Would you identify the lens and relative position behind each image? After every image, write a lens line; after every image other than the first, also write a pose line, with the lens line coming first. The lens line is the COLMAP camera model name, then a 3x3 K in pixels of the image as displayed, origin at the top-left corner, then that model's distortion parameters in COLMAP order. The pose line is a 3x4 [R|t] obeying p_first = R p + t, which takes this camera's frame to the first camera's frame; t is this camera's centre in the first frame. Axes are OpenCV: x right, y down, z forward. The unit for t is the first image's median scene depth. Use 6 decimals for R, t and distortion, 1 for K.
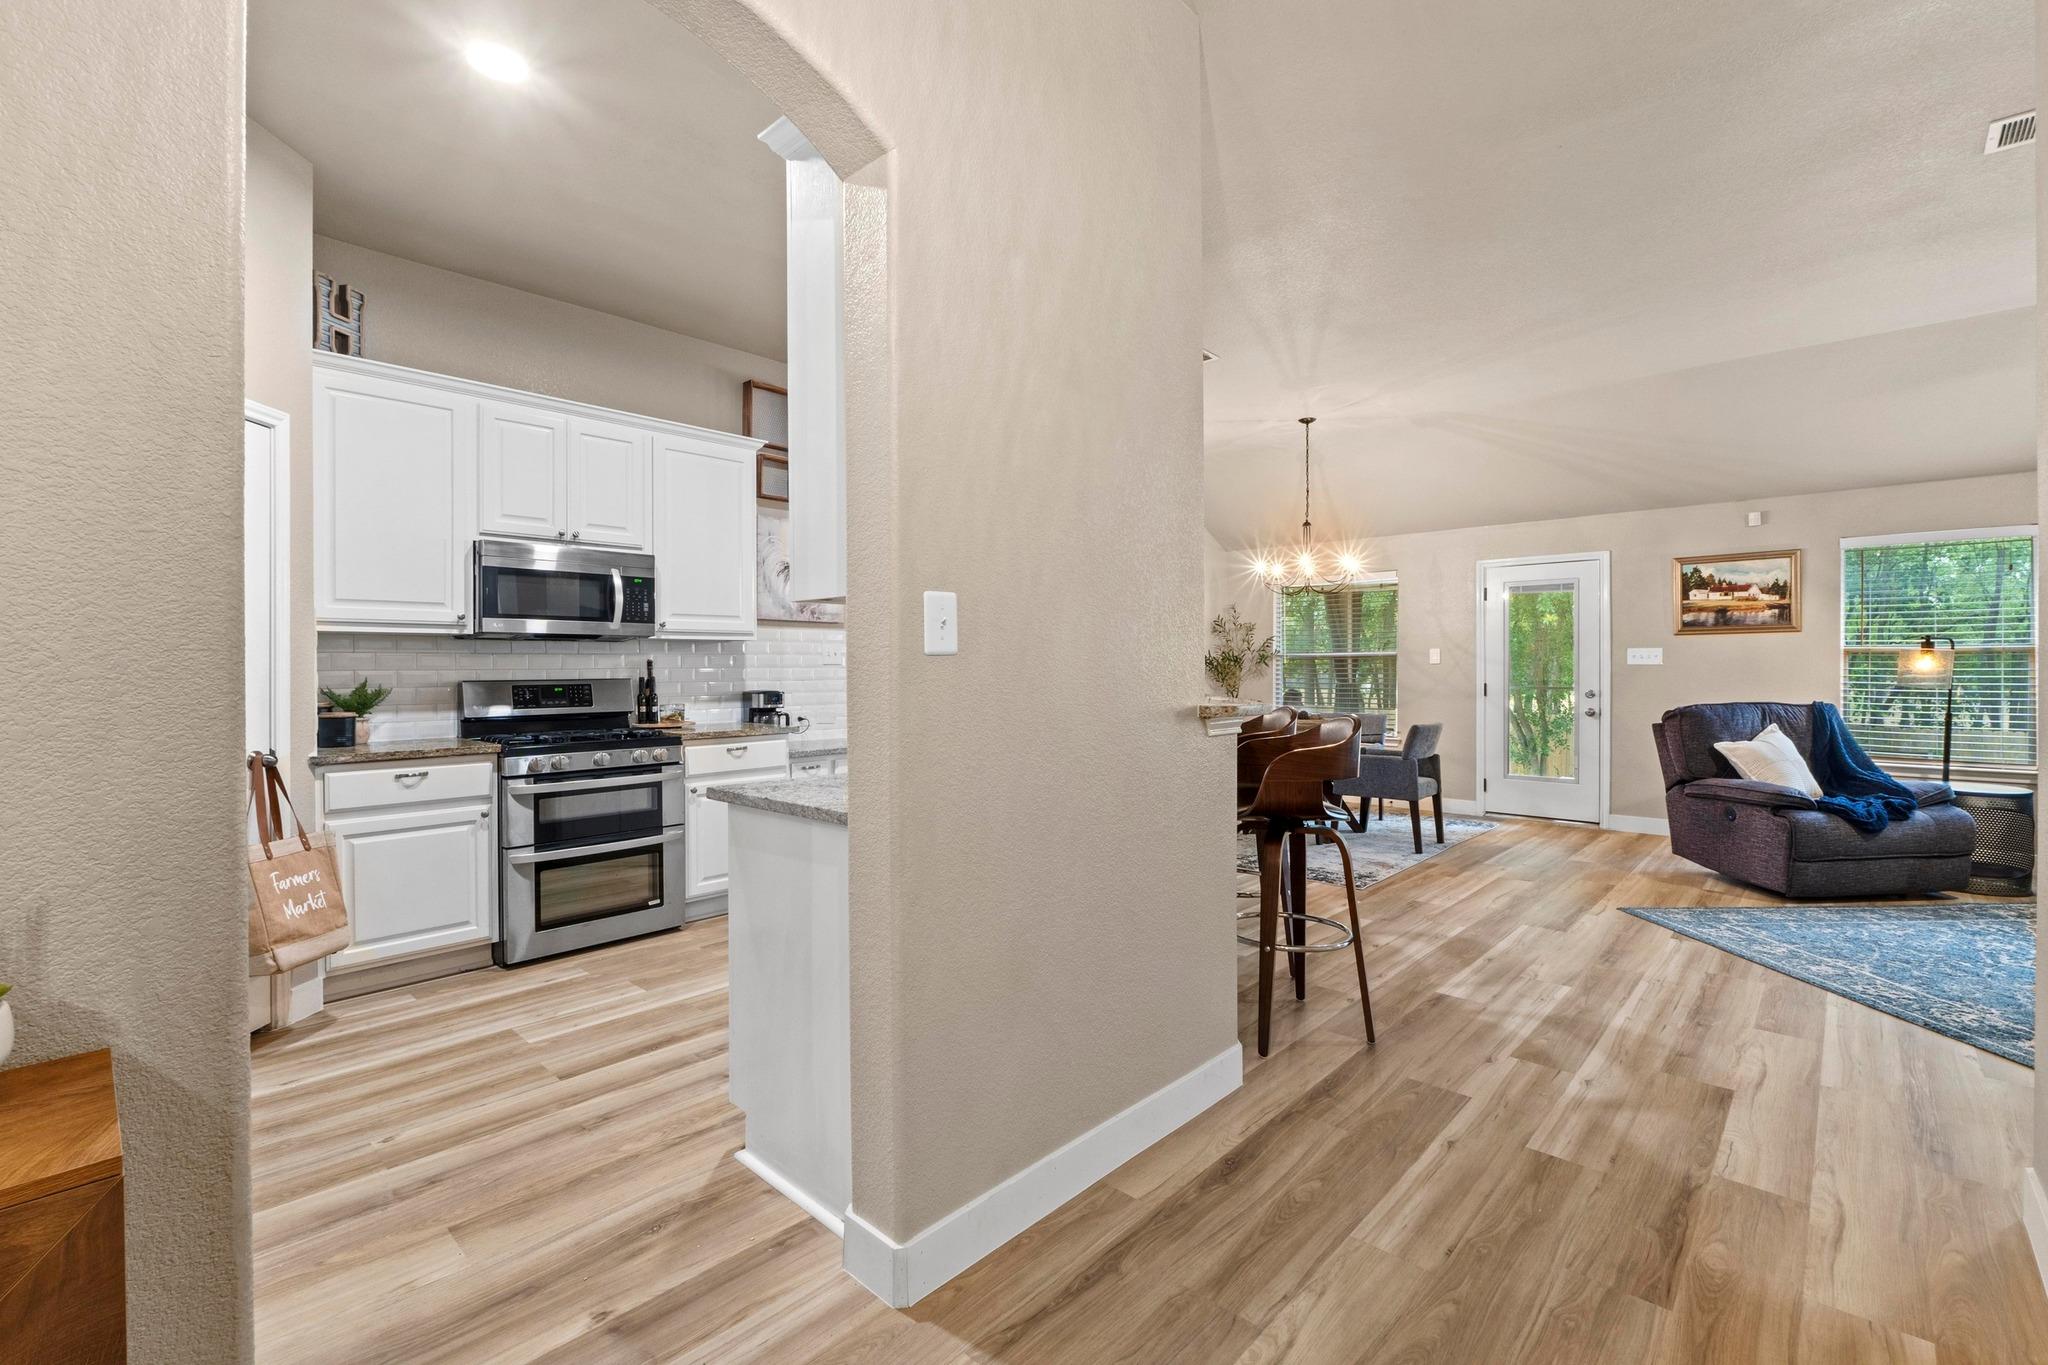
lens RADIAL K [[886.1, 0, 1019.0], [0, 886.1, 665.7], [0, 0, 1]] dist [-0.005269, -0.000738]
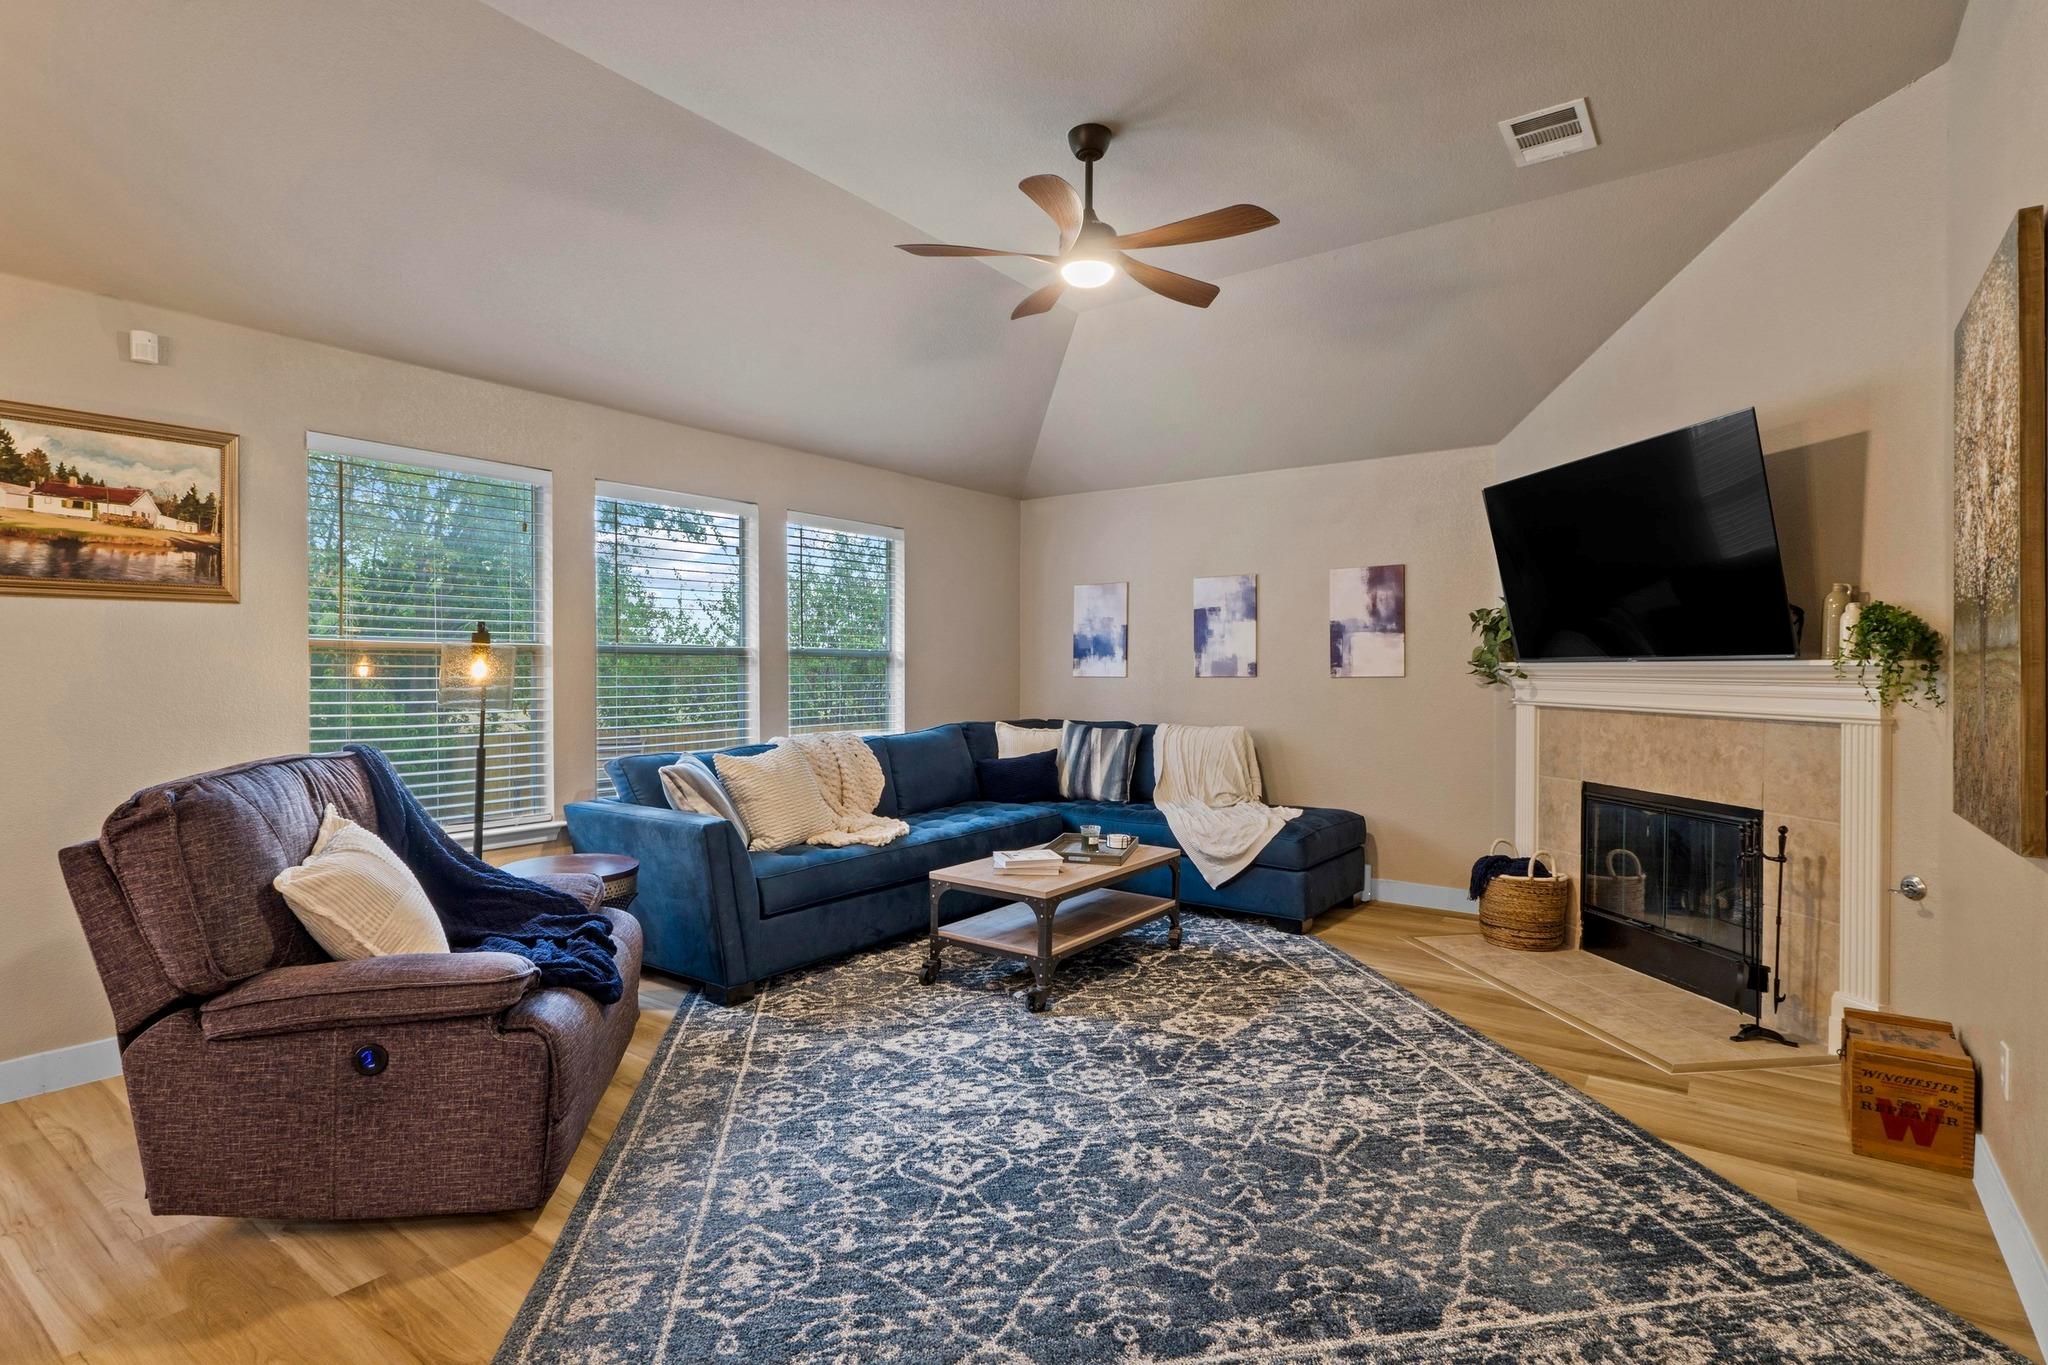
lens RADIAL K [[1004.0, 0, 1022.7], [0, 1004.0, 681.1], [0, 0, 1]] dist [-0.003501, -0.000020]
pose [[-0.126433, -0.009256, 0.991932, 0.421921], [-0.003981, 0.999953, 0.008823, -0.003487], [-0.991967, -0.002834, -0.126464, 0.966395]]
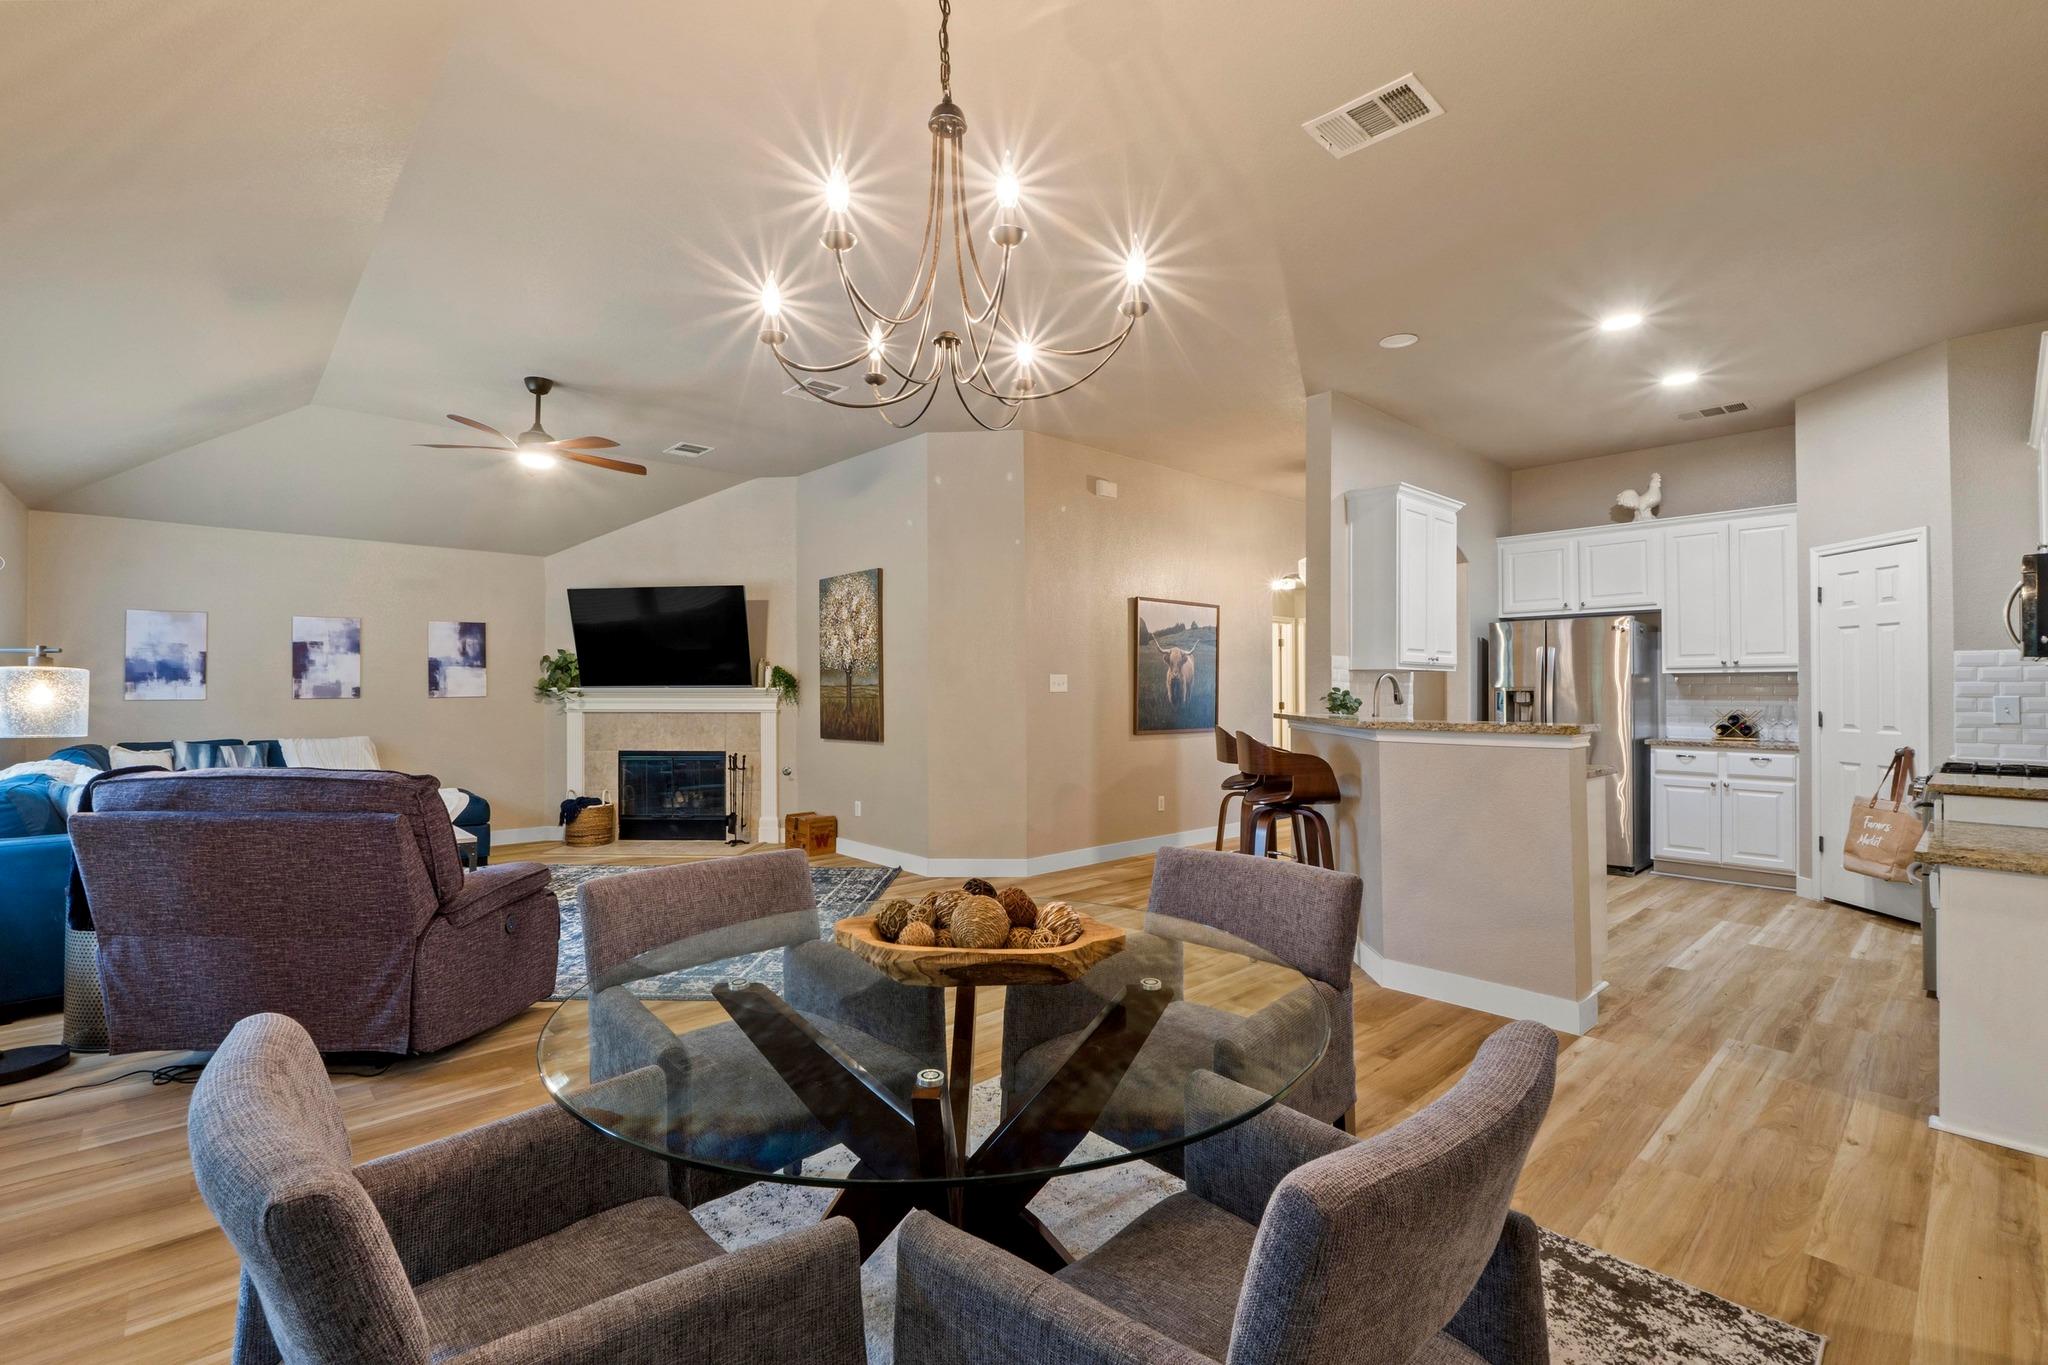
lens RADIAL K [[908.6, 0, 1017.9], [0, 908.6, 677.1], [0, 0, 1]] dist [-0.010754, 0.001834]
pose [[-0.997720, 0.004078, 0.067360, 0.482636], [0.002988, 0.999863, -0.016272, -0.005952], [-0.067417, -0.016034, -0.997596, 2.062104]]
